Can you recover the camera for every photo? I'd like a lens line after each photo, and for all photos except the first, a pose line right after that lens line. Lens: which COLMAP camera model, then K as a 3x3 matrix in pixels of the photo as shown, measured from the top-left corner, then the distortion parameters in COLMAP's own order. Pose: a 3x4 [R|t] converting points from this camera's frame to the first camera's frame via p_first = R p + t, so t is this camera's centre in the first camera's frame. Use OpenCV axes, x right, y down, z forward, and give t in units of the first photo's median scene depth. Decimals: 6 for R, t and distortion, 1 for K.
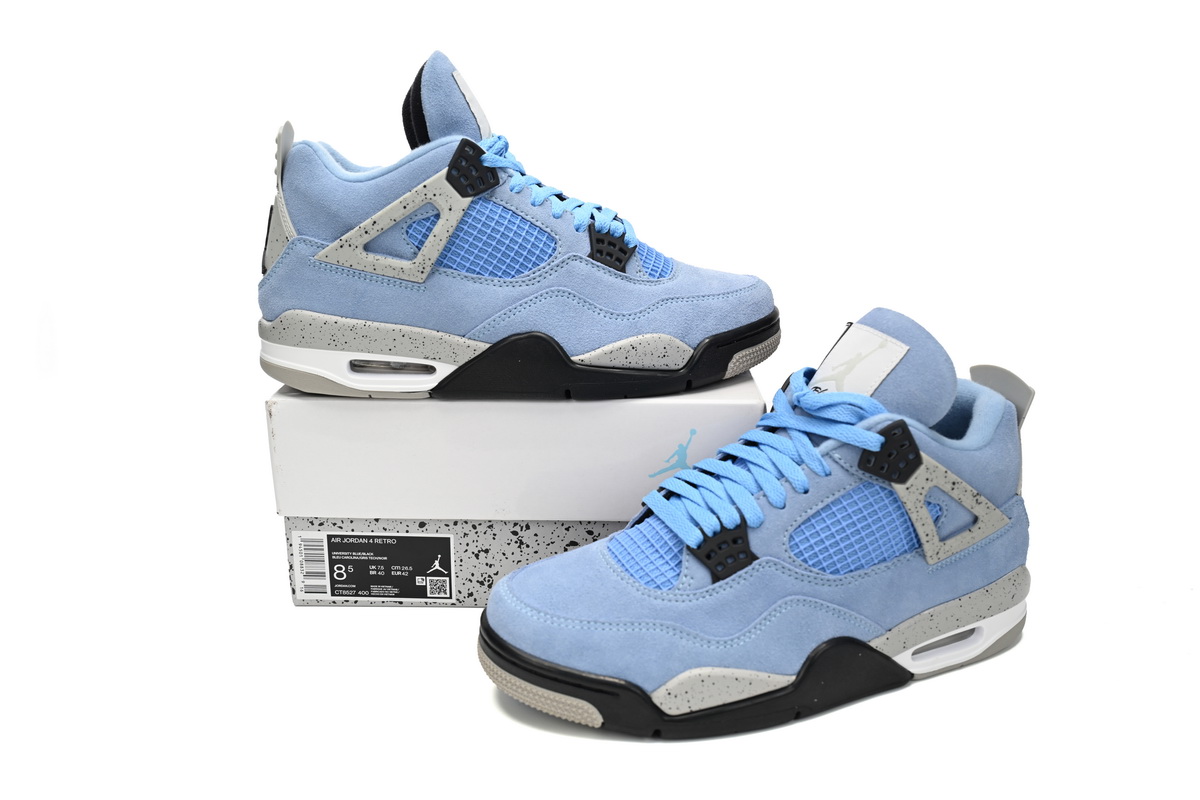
lens RADIAL K [[1118.1, 0, 599.6], [0, 1118.1, 395.9], [0, 0, 1]] dist [-0.000362, 0.000000]
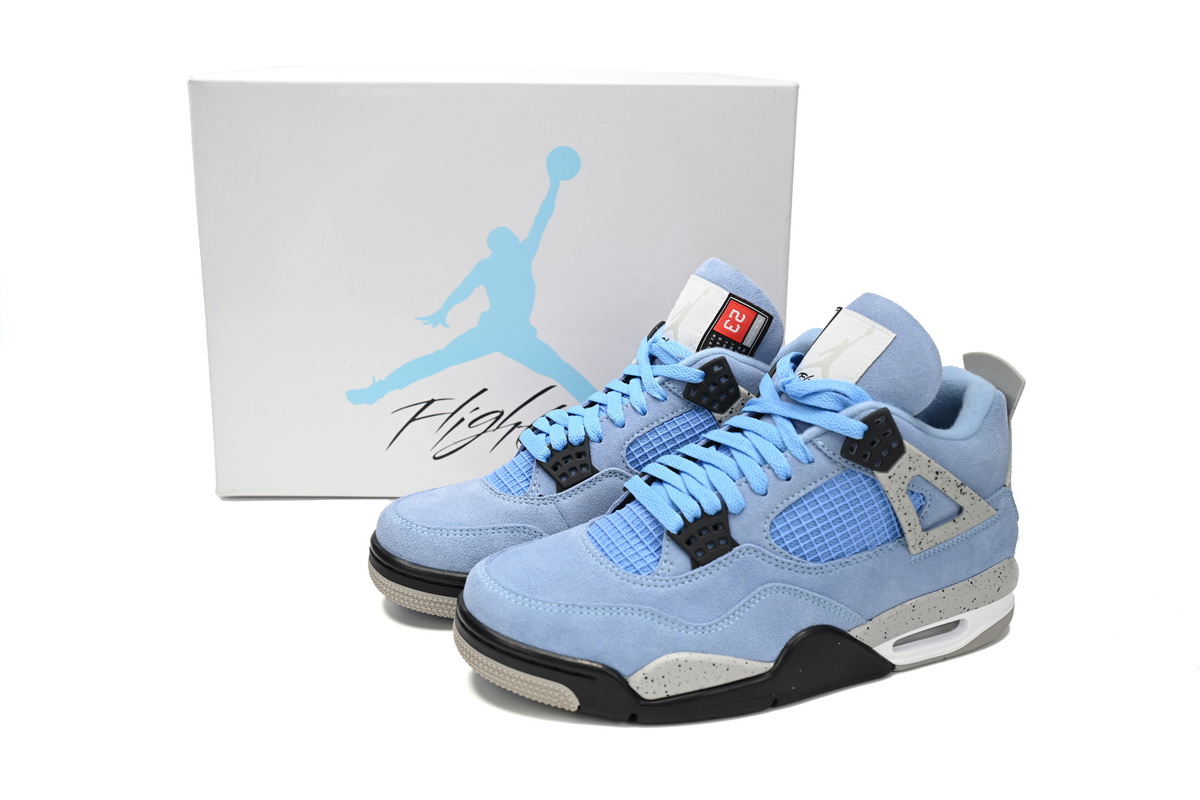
lens RADIAL K [[1285.3, 0, 602.2], [0, 1285.3, 397.8], [0, 0, 1]] dist [-0.006141, 0.000000]
pose [[0.999794, 0.017106, 0.010902, 0.006102], [-0.017301, 0.999687, 0.018068, -0.003957], [-0.010590, -0.018253, 0.999777, -0.137872]]
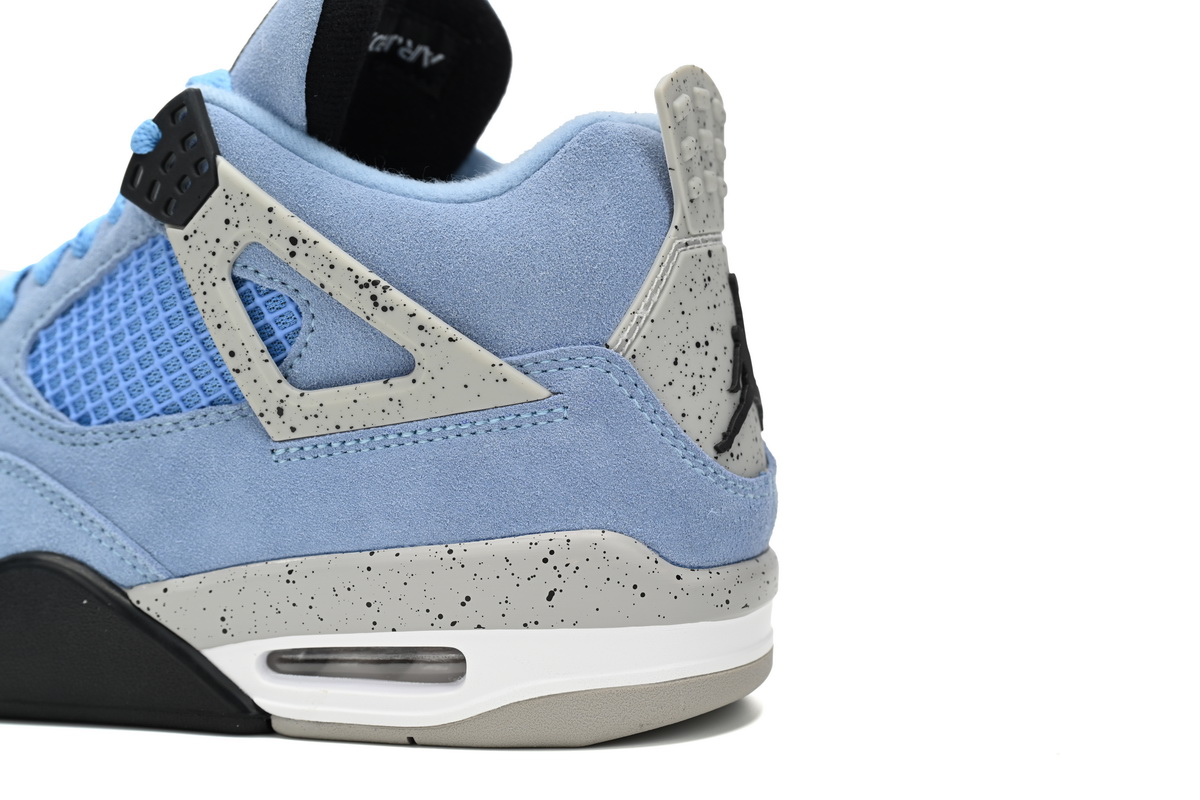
lens RADIAL K [[1862.3, 0, 599.3], [0, 1862.3, 400.6], [0, 0, 1]] dist [0.054659, 0.000000]
pose [[0.731534, 0.039499, -0.680660, 0.918988], [-0.180081, 0.974062, -0.137015, 0.221302], [0.657594, 0.222805, 0.719672, 0.578036]]
